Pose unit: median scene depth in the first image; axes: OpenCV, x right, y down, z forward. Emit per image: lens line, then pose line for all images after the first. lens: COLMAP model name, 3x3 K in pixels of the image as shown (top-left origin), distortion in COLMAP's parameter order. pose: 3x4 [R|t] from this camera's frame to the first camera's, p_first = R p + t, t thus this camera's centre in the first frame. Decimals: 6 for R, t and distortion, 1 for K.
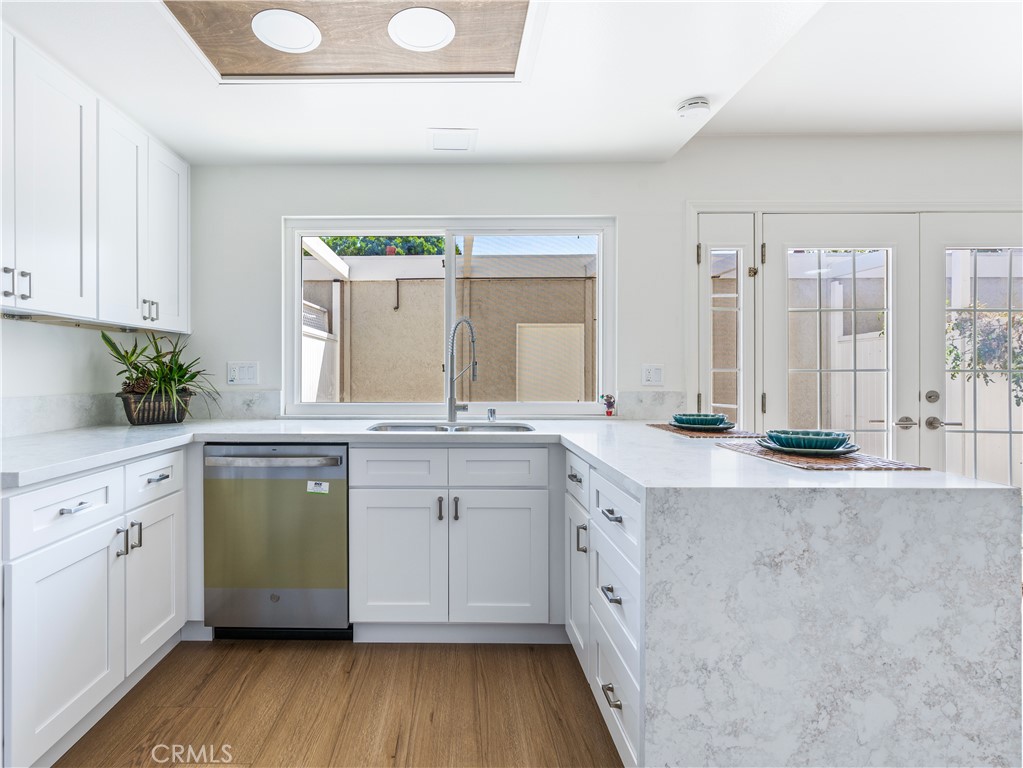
lens RADIAL K [[562.6, 0, 510.9], [0, 562.6, 371.4], [0, 0, 1]] dist [0.000651, 0.000512]
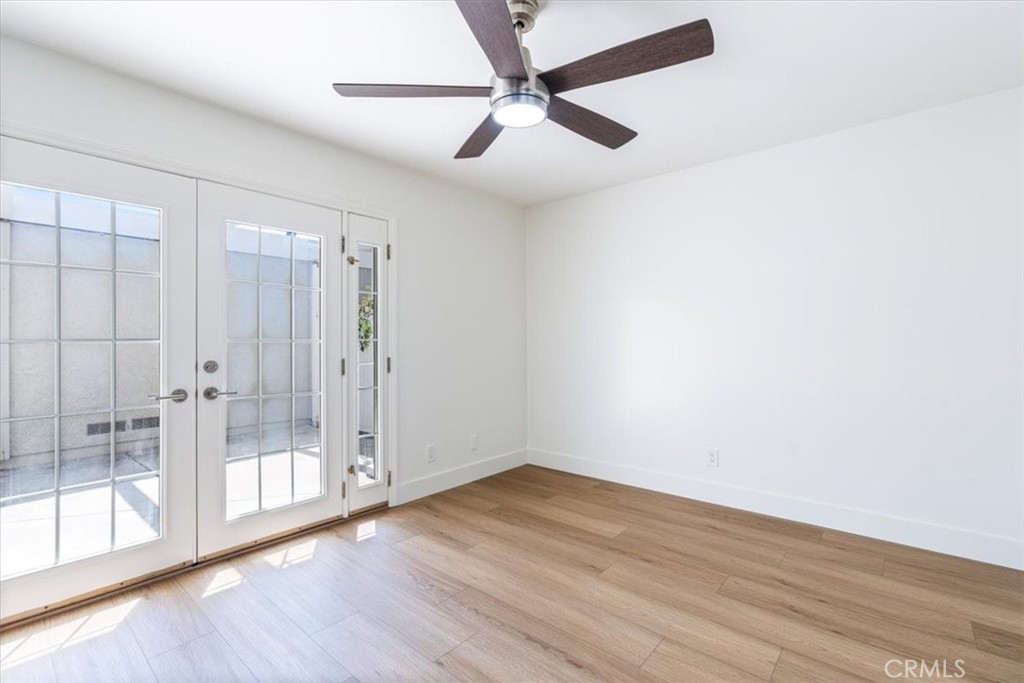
lens RADIAL K [[457.2, 0, 512.0], [0, 457.2, 341.5], [0, 0, 1]] dist [-0.004275, 0.000440]
pose [[0.642408, -0.001894, 0.766360, 0.473425], [0.003652, 0.999993, -0.000590, 0.002864], [-0.766354, 0.003178, 0.642411, 0.076407]]
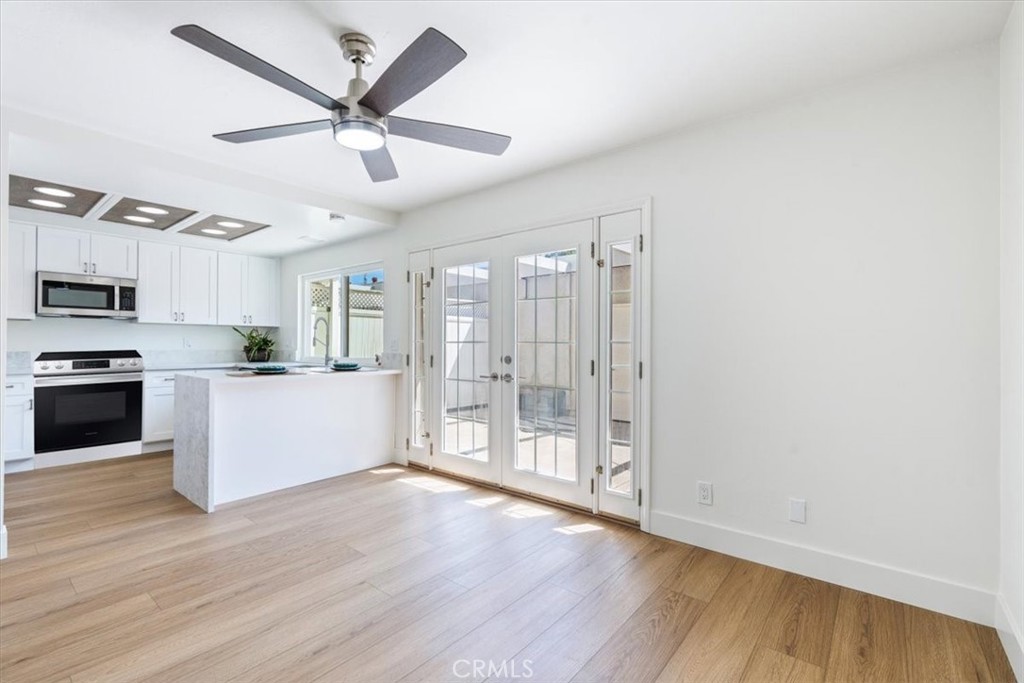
lens RADIAL K [[463.5, 0, 510.1], [0, 463.5, 341.3], [0, 0, 1]] dist [-0.002728, -0.000045]
pose [[0.779413, -0.000429, -0.626511, 1.509897], [0.000659, 1.000000, 0.000136, -0.003969], [0.626510, -0.000519, 0.779413, 0.062101]]
